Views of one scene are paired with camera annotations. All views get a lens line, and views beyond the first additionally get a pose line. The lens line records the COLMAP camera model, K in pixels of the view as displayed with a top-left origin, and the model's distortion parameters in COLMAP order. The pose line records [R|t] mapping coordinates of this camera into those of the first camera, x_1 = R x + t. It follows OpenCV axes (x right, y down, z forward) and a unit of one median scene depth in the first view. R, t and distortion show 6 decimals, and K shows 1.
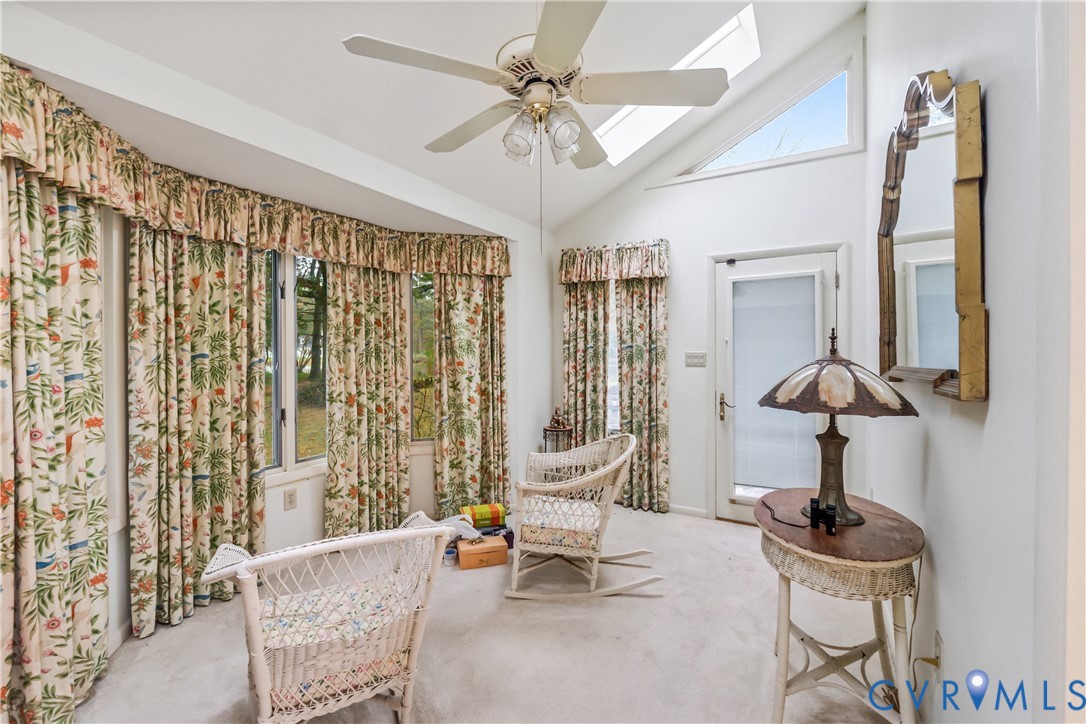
lens RADIAL K [[470.5, 0, 546.9], [0, 470.5, 352.6], [0, 0, 1]] dist [-0.004228, 0.000694]
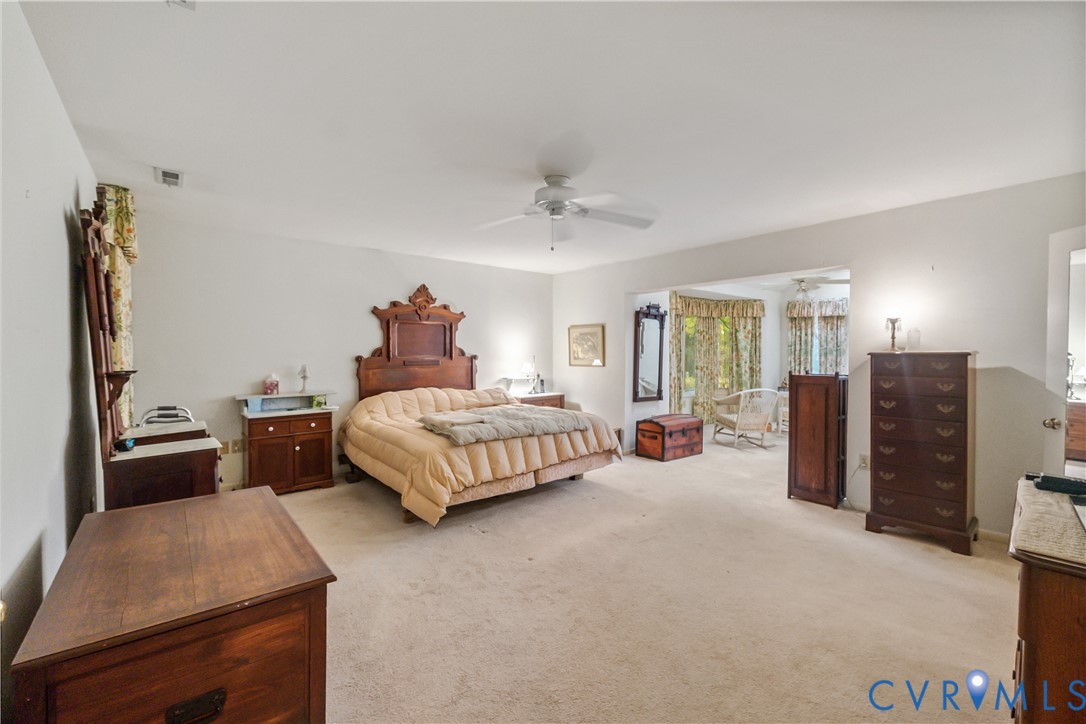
lens RADIAL K [[470.5, 0, 537.2], [0, 470.5, 360.1], [0, 0, 1]] dist [-0.004228, 0.000694]
pose [[0.936065, 0.010889, -0.351657, -0.299564], [-0.005457, 0.999850, 0.016434, 0.012419], [0.351784, -0.013464, 0.935985, -1.461260]]
